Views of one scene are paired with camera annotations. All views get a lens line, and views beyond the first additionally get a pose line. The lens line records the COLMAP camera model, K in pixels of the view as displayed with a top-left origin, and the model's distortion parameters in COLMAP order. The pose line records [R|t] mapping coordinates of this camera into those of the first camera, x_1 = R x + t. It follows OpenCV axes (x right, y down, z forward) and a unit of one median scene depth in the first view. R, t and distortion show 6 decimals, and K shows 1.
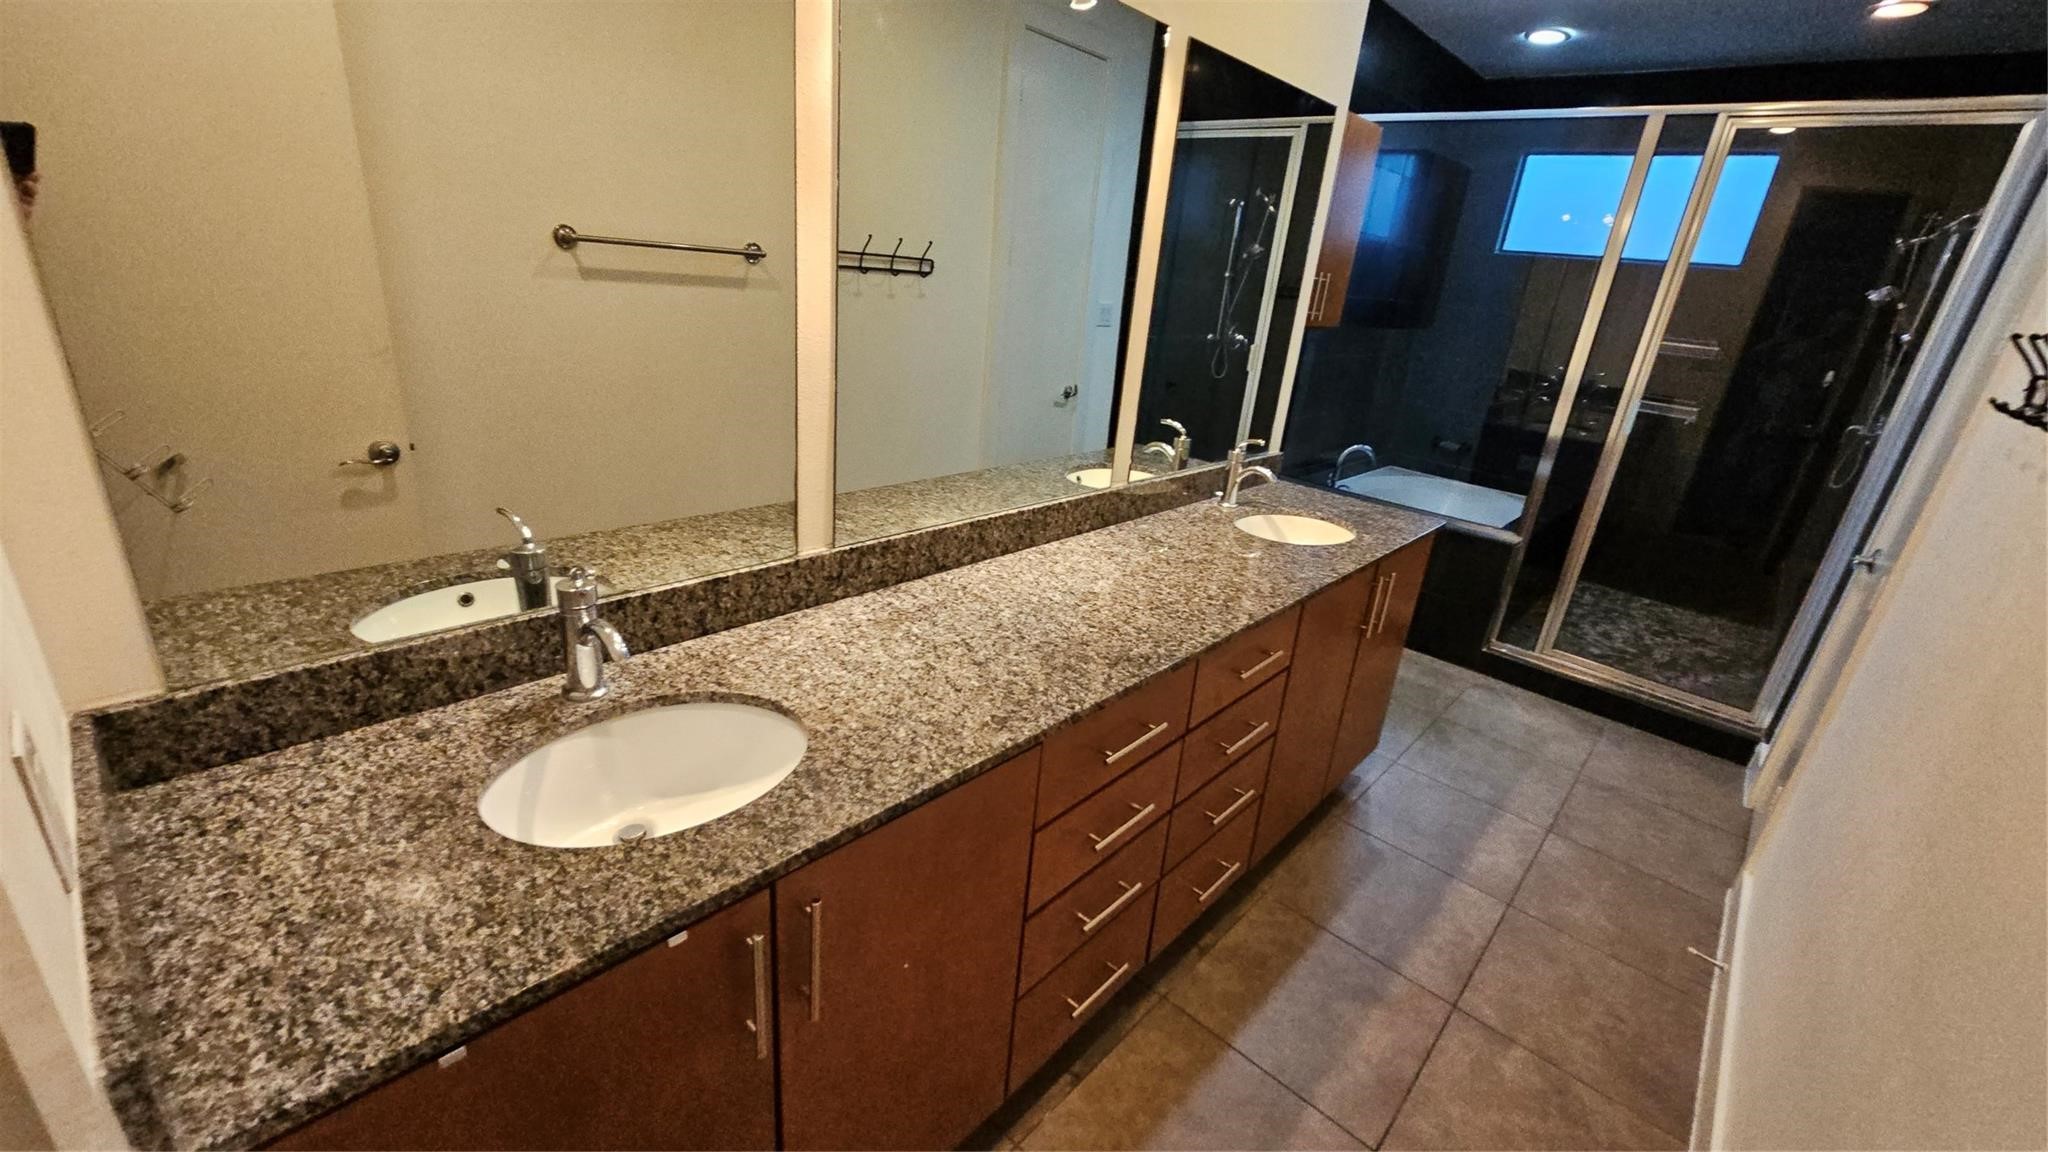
lens RADIAL K [[832.1, 0, 1022.0], [0, 832.1, 582.2], [0, 0, 1]] dist [0.002631, 0.000499]
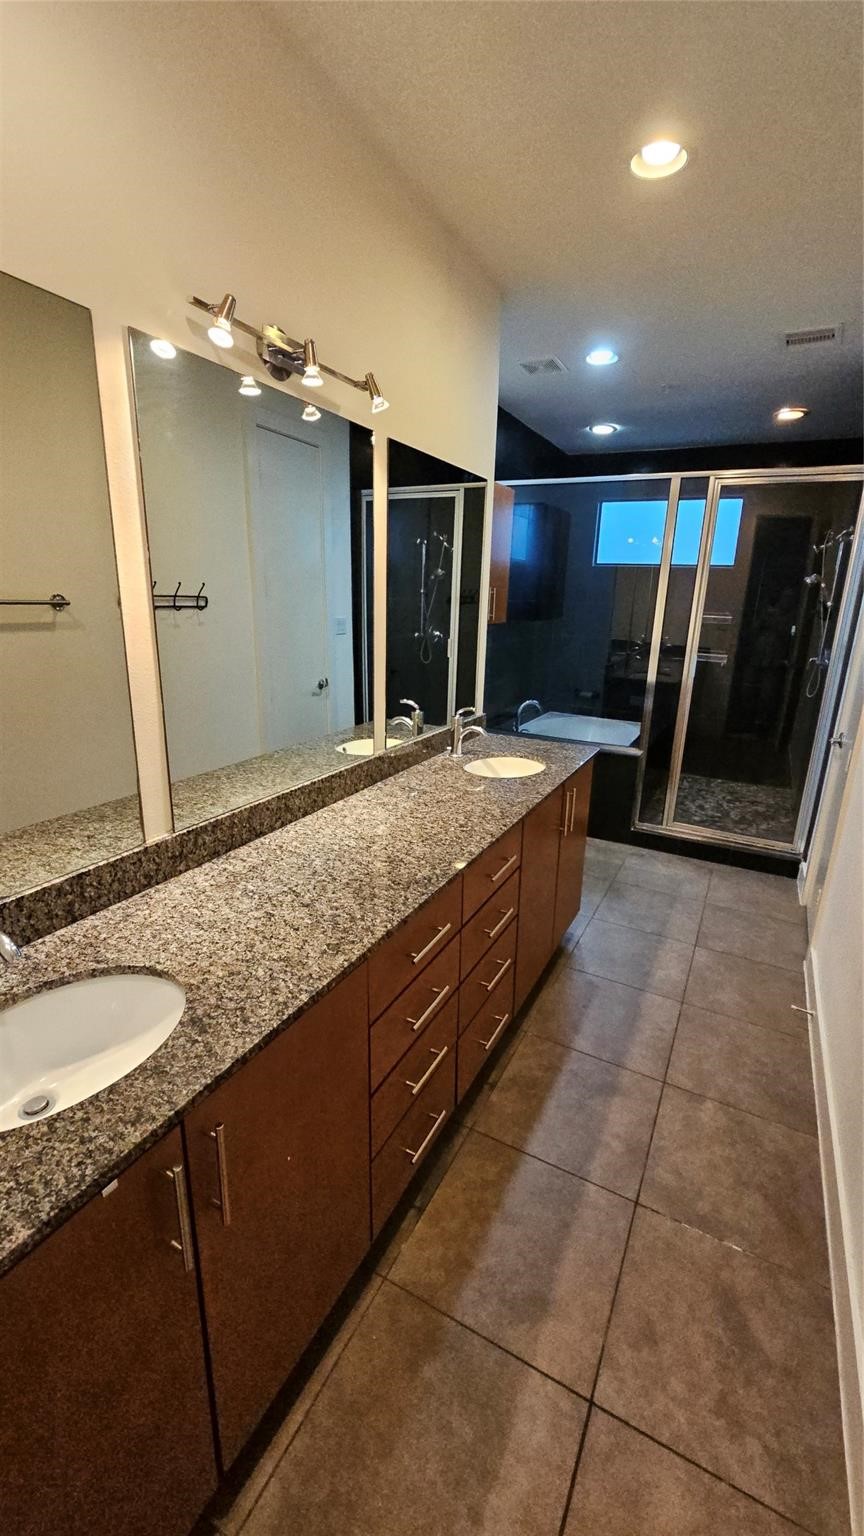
lens RADIAL K [[625.4, 0, 431.1], [0, 625.4, 771.3], [0, 0, 1]] dist [-0.002689, 0.003858]
pose [[0.965776, -0.129945, 0.224481, -0.040903], [0.145972, 0.987687, -0.056270, -0.018507], [-0.214405, 0.087112, 0.972852, -0.007923]]
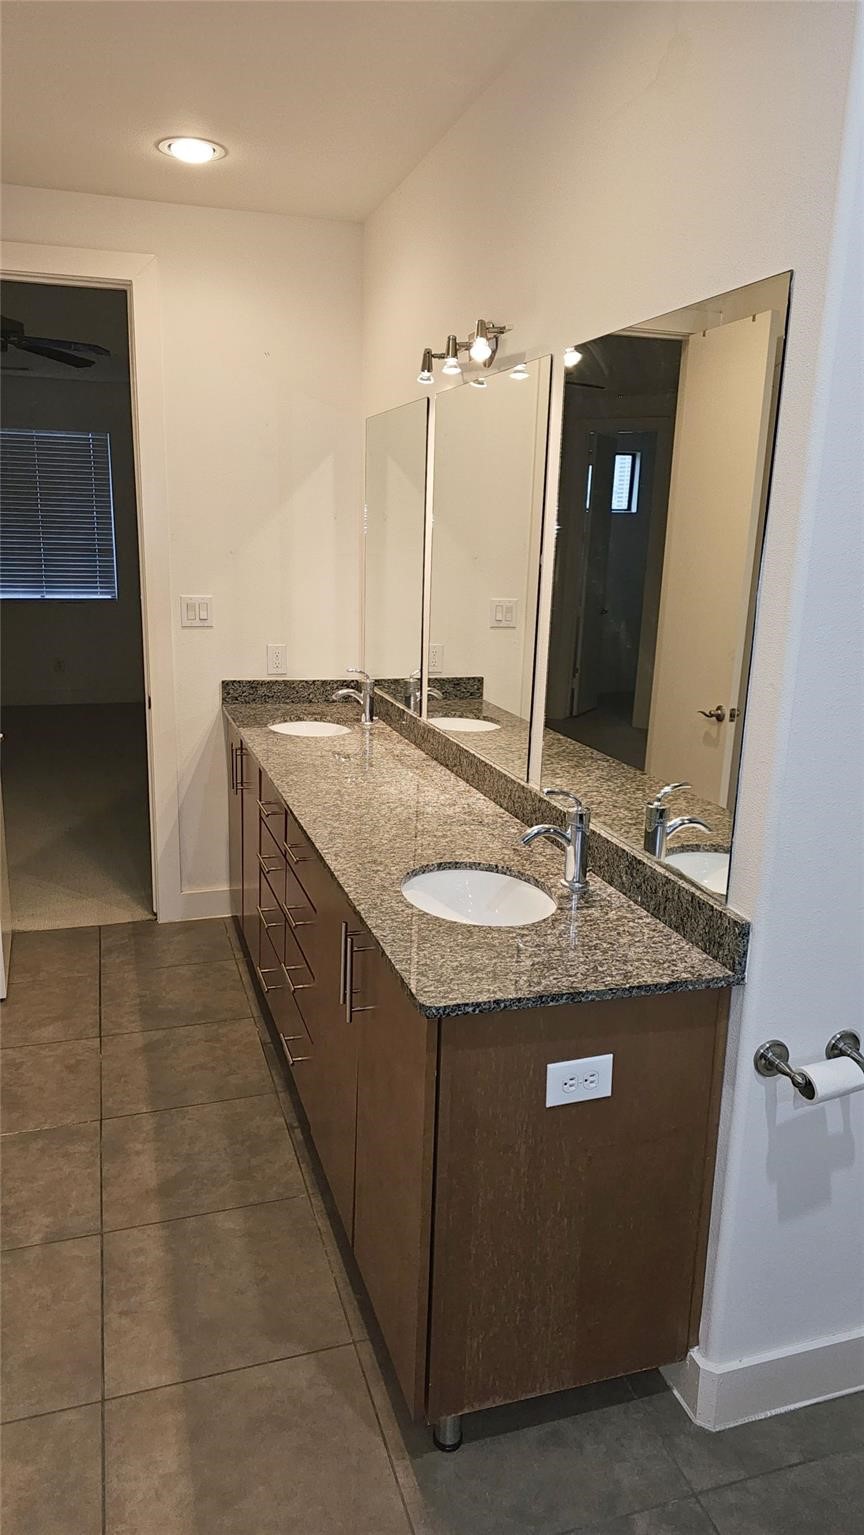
lens RADIAL K [[1019.9, 0, 432.0], [0, 1019.9, 767.5], [0, 0, 1]] dist [0.098605, -0.095806]
pose [[-0.489413, 0.103076, -0.865939, 1.384786], [-0.381262, 0.867768, 0.318776, -0.540285], [0.784292, 0.486162, -0.385398, 1.559777]]
